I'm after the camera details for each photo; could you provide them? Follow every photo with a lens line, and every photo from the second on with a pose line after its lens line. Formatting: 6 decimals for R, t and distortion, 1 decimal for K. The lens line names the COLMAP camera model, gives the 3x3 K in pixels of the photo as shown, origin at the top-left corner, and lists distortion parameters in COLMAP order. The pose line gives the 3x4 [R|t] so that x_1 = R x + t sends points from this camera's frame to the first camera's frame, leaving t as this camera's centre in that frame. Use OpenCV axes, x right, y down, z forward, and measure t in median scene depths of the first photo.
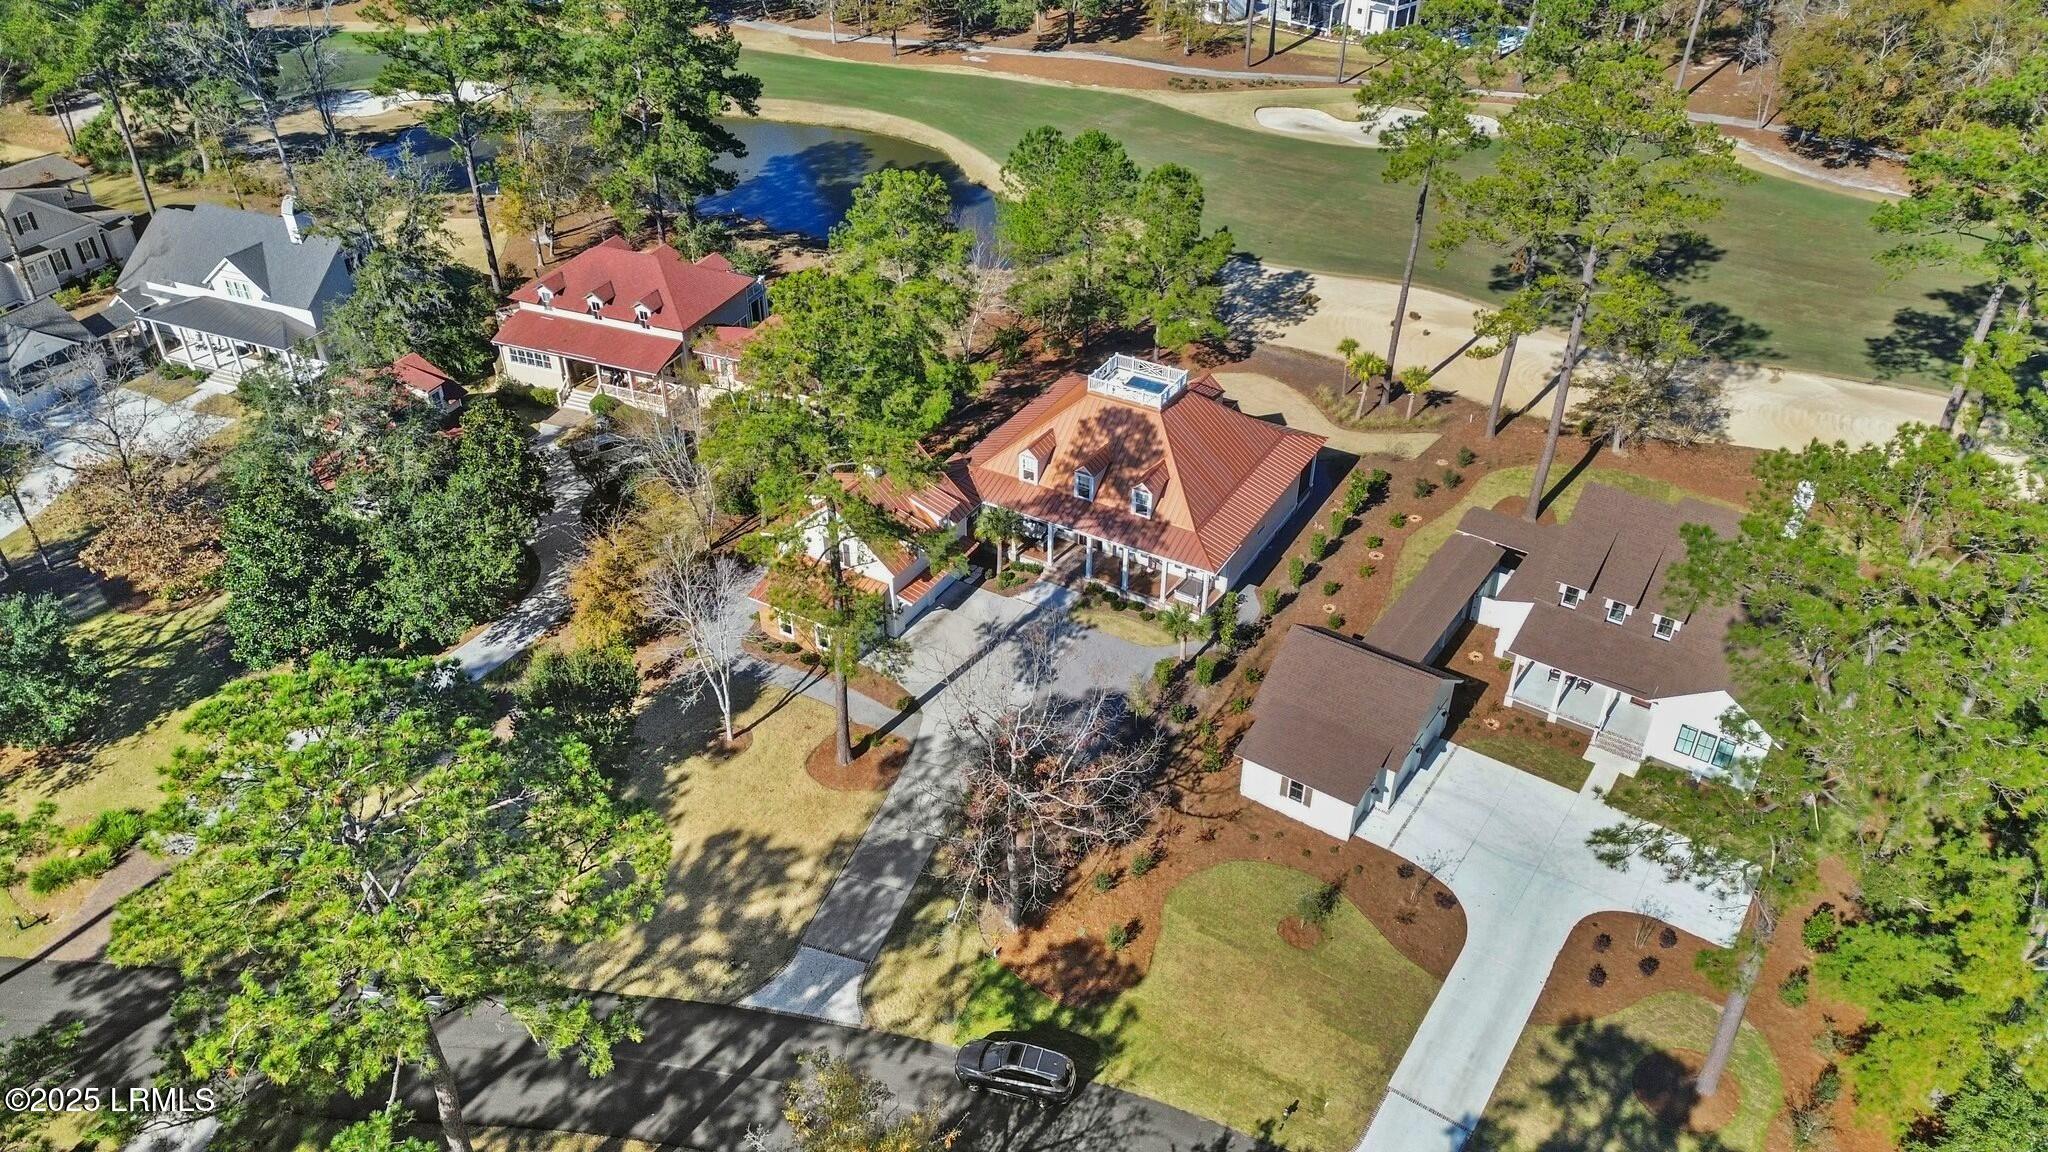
lens RADIAL K [[1523.4, 0, 1020.0], [0, 1523.4, 507.0], [0, 0, 1]] dist [0.179318, -0.222275]
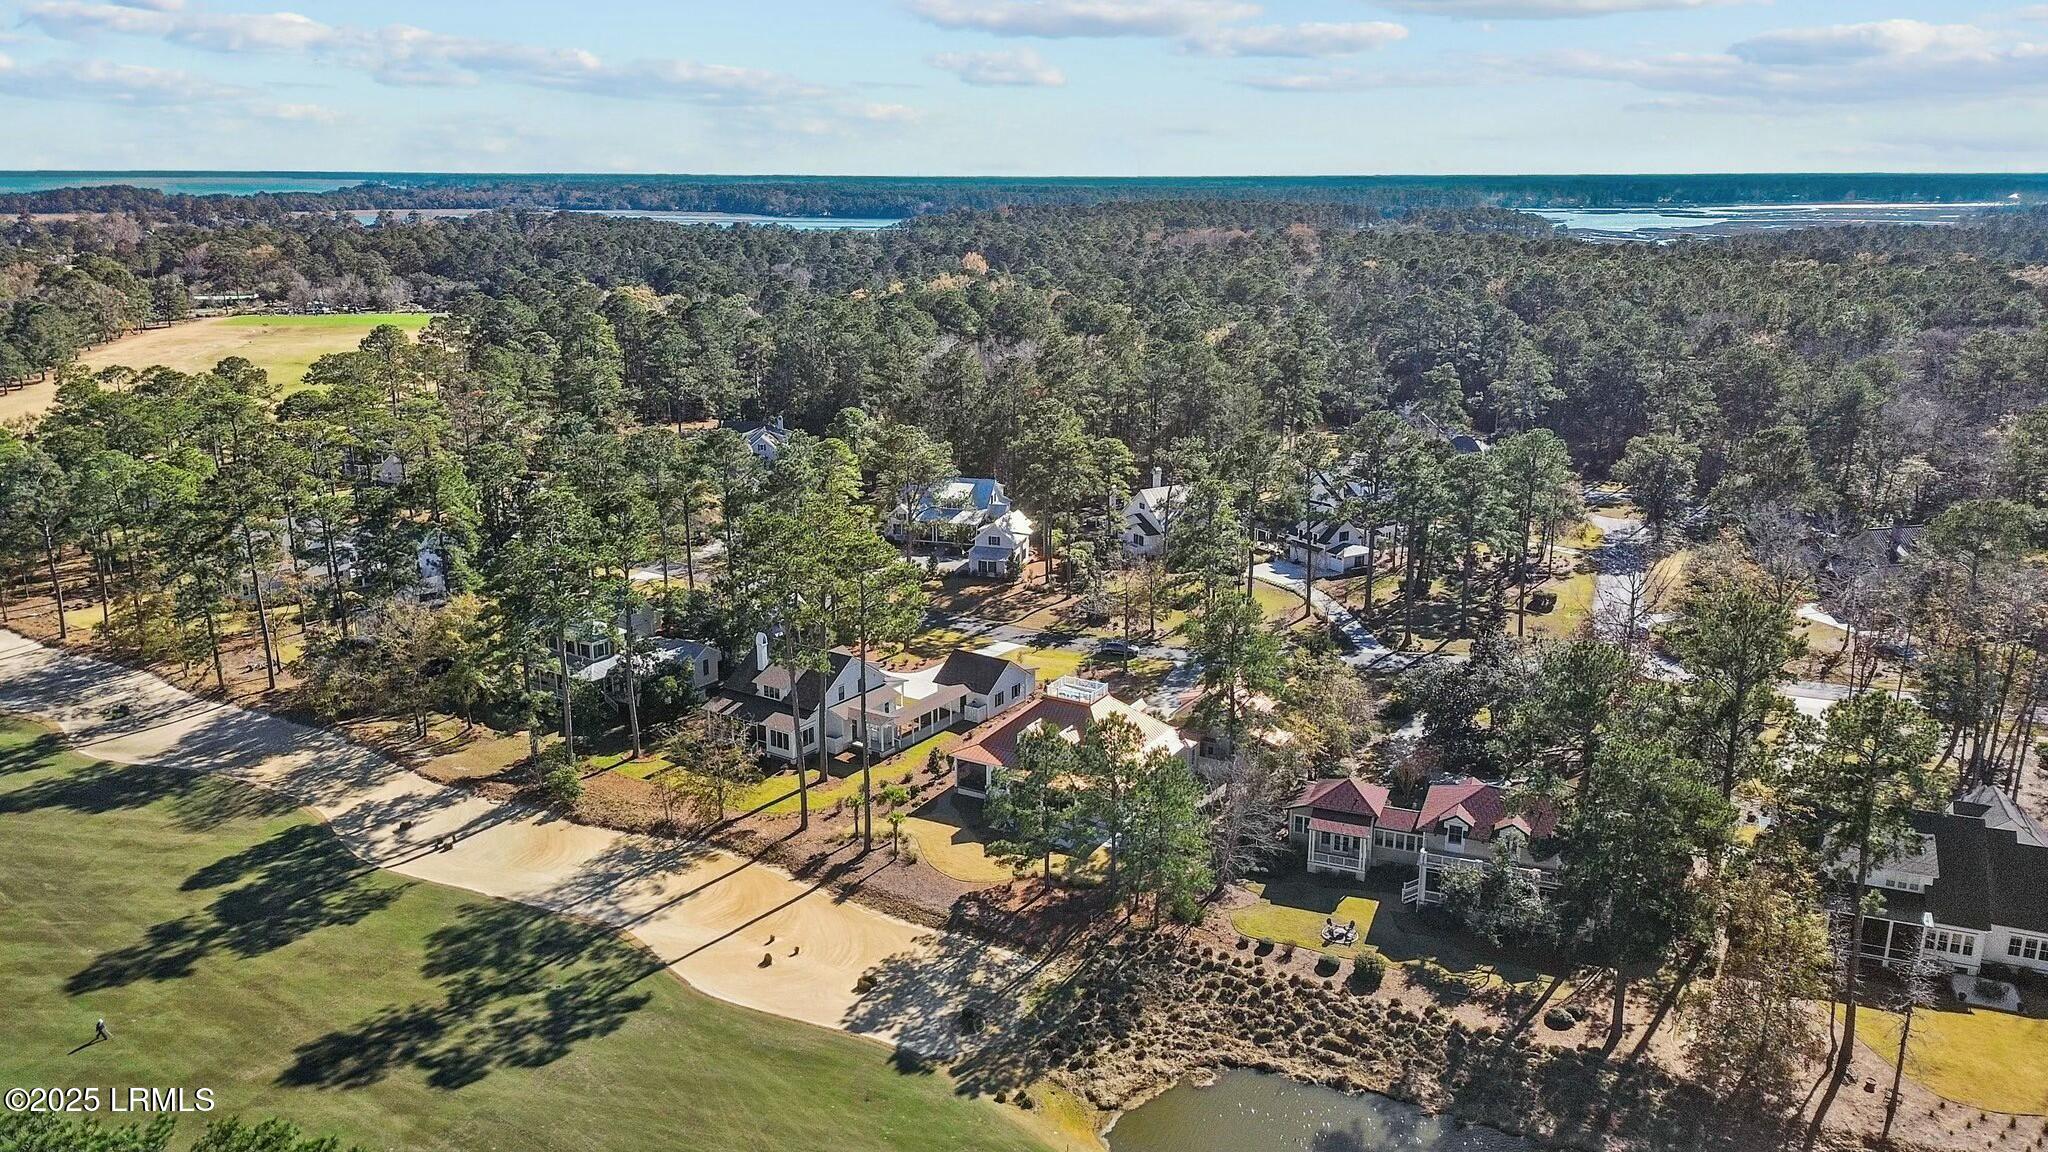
lens RADIAL K [[1425.0, 0, 1049.7], [0, 1425.0, 581.2], [0, 0, 1]] dist [0.082809, -0.067512]
pose [[-0.999312, -0.025712, -0.026720, 0.158015], [-0.037075, 0.679768, 0.732490, -1.325006], [-0.000670, 0.732976, -0.680254, 2.029443]]
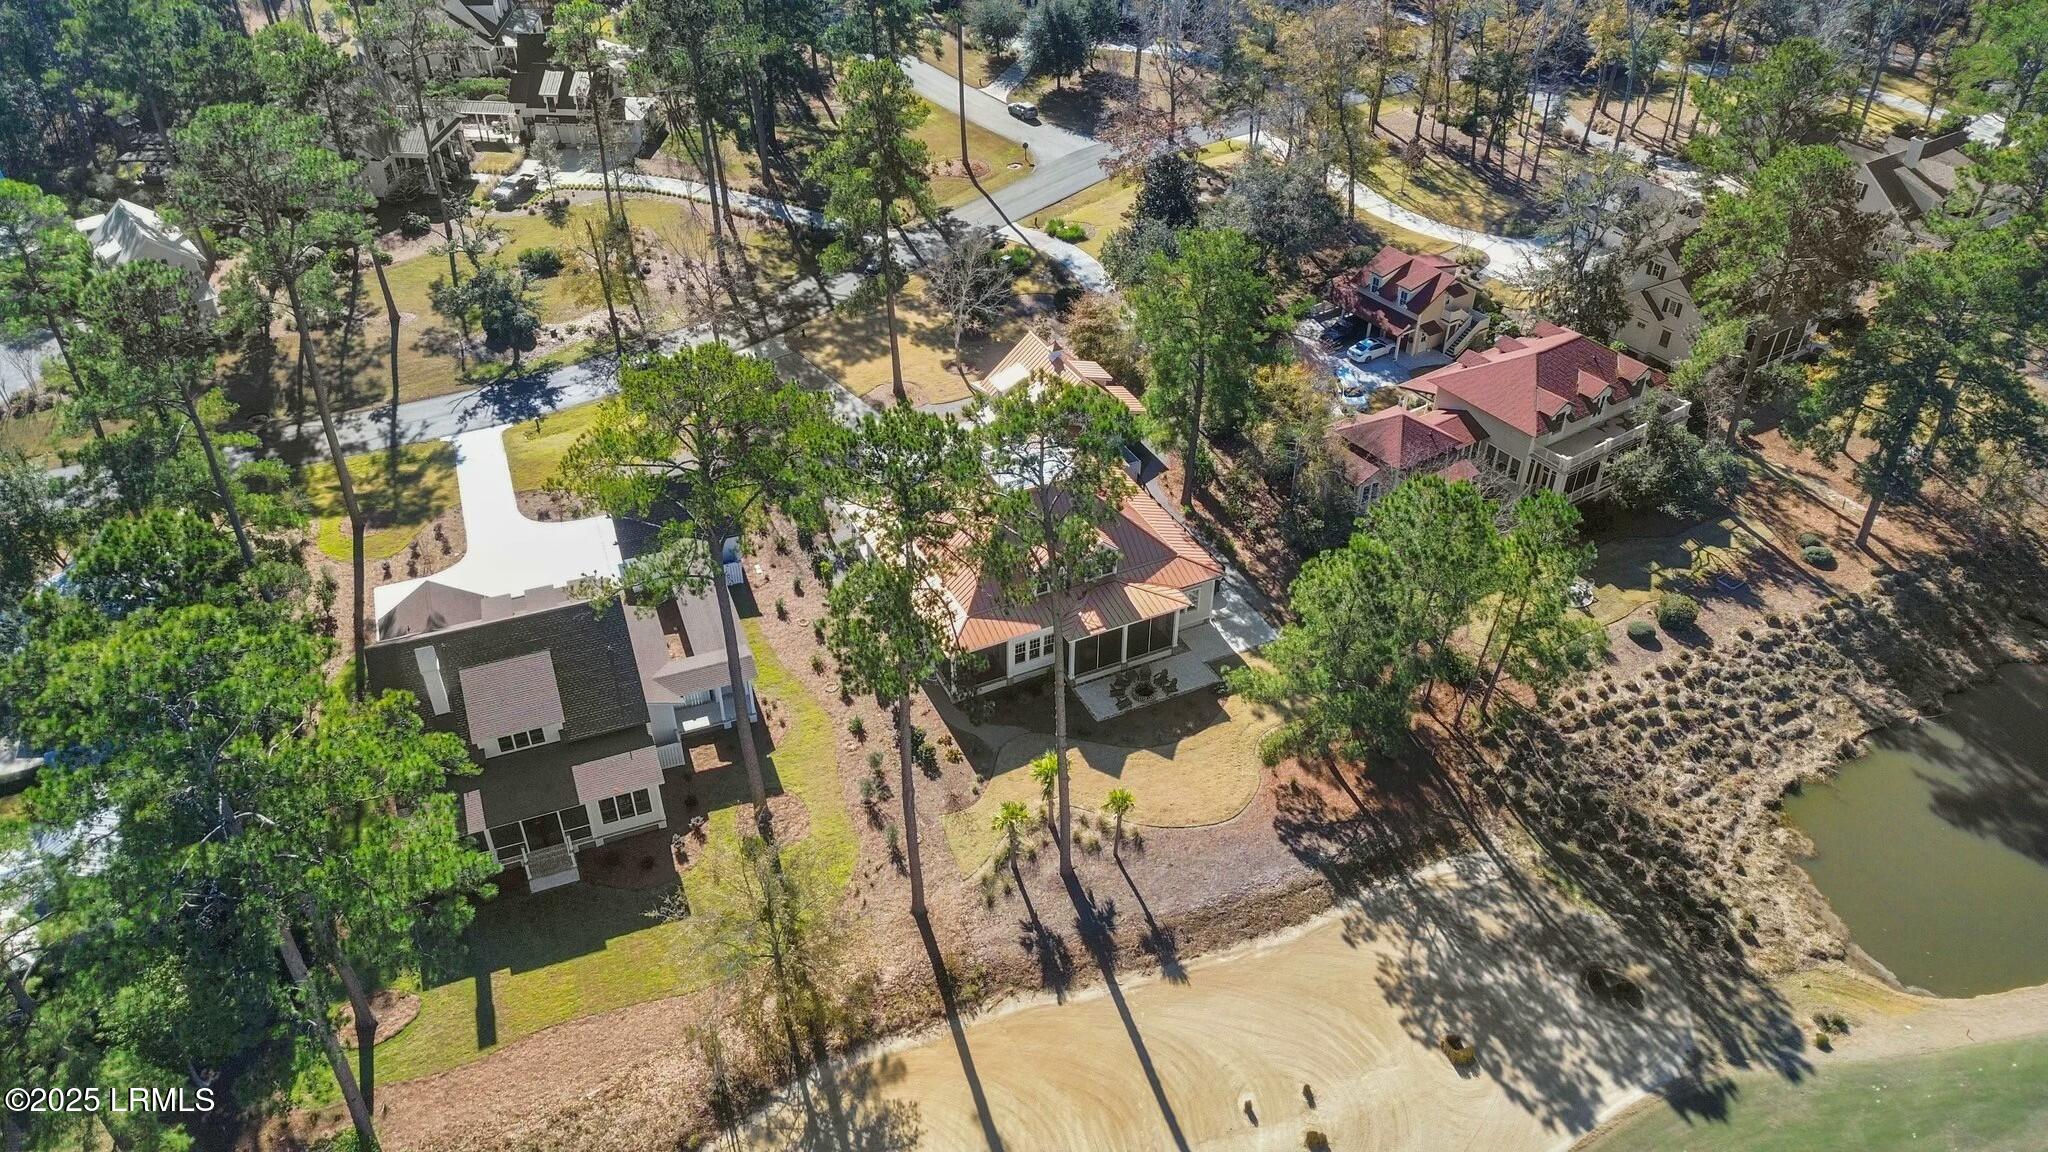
lens RADIAL K [[1425.0, 0, 1049.7], [0, 1425.0, 581.2], [0, 0, 1]] dist [0.082809, -0.067512]
pose [[-0.560895, 0.468213, -0.682769, 0.785903], [-0.452581, 0.517160, 0.726441, -0.768067], [0.693229, 0.716465, -0.078168, 1.190135]]
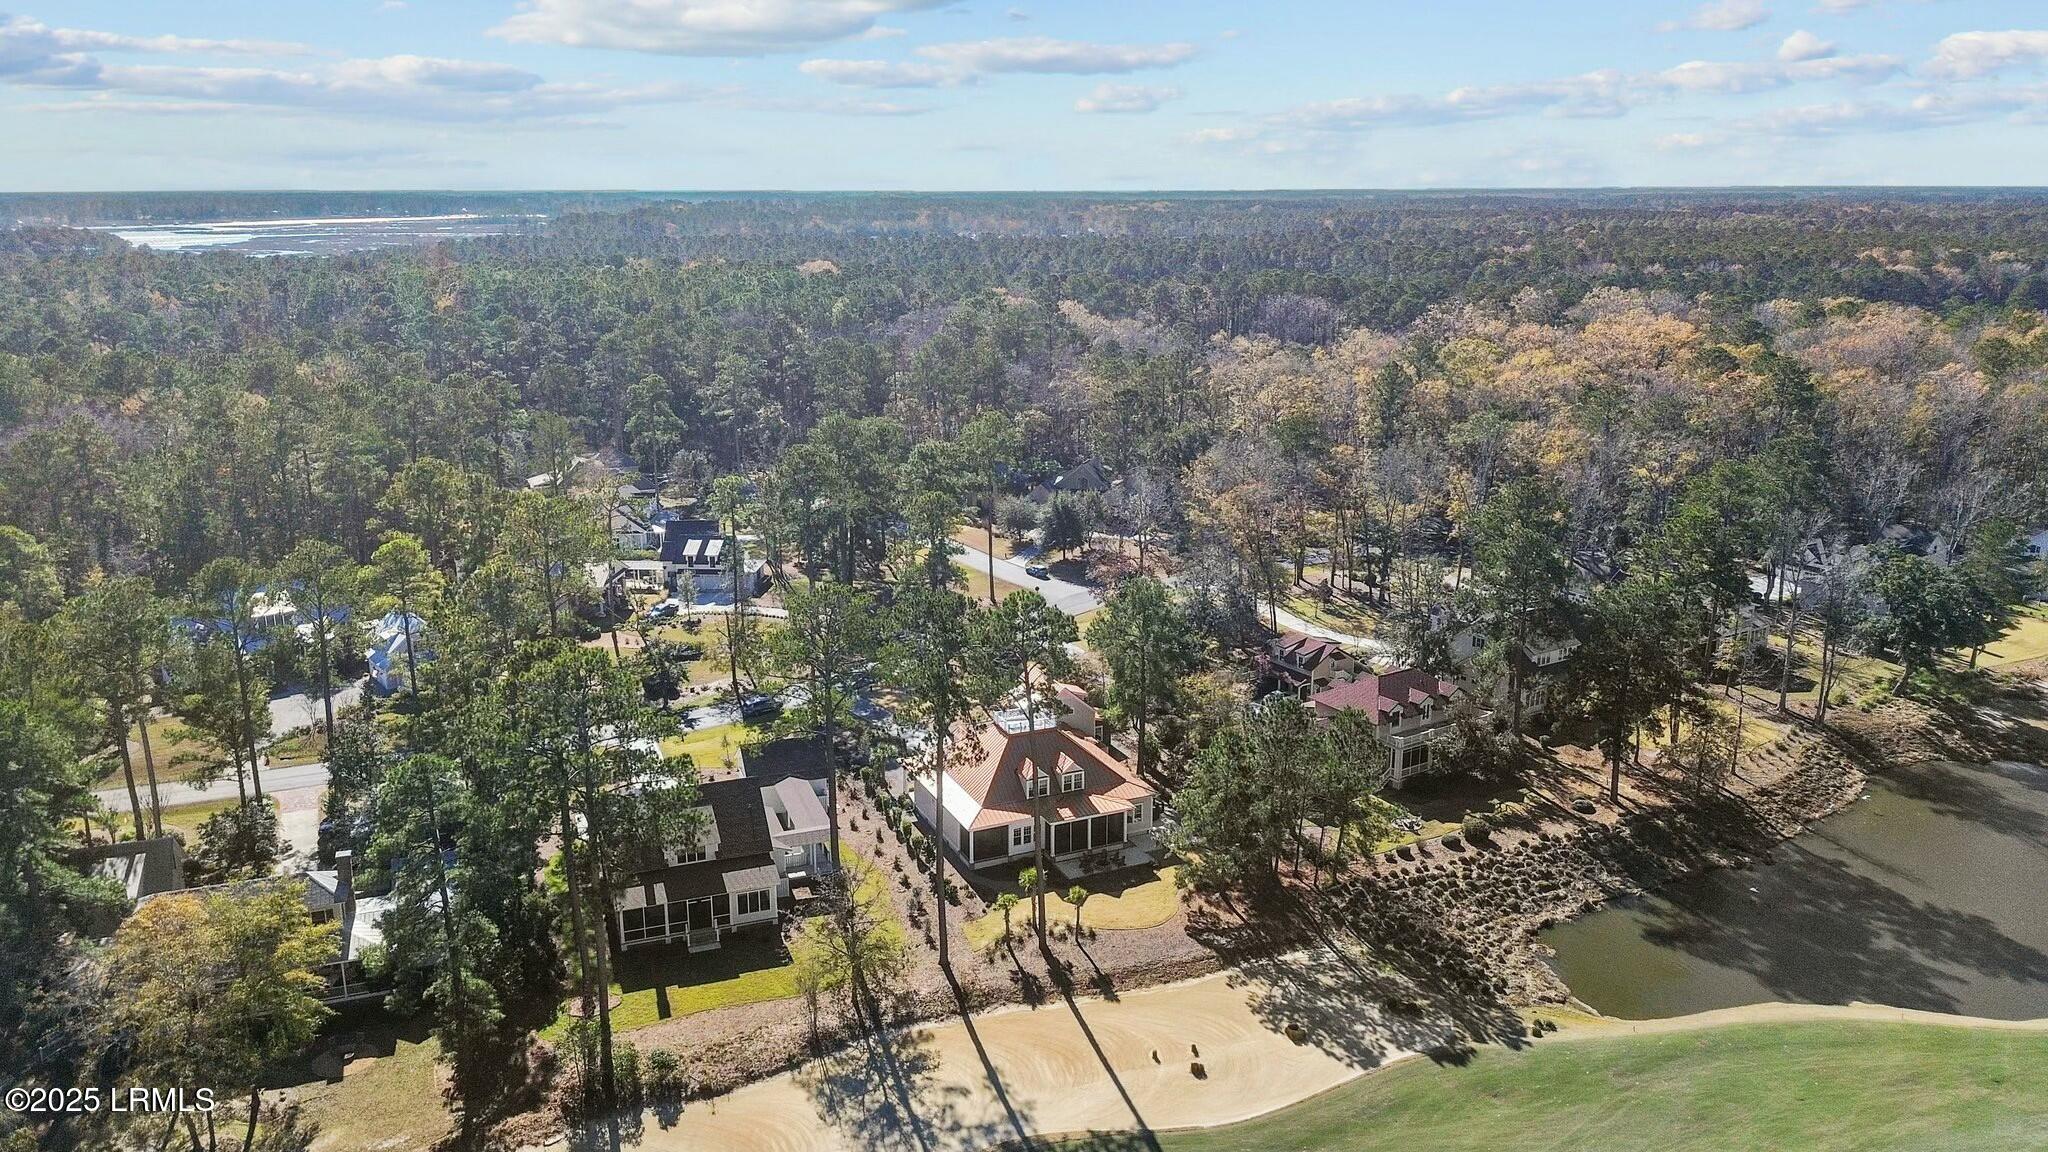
lens RADIAL K [[1425.0, 0, 1049.7], [0, 1425.0, 581.2], [0, 0, 1]] dist [0.082809, -0.067512]
pose [[-0.577410, 0.183472, -0.795572, 1.219314], [-0.441068, 0.749902, 0.493058, -0.935659], [0.687063, 0.635598, -0.352078, 1.492030]]
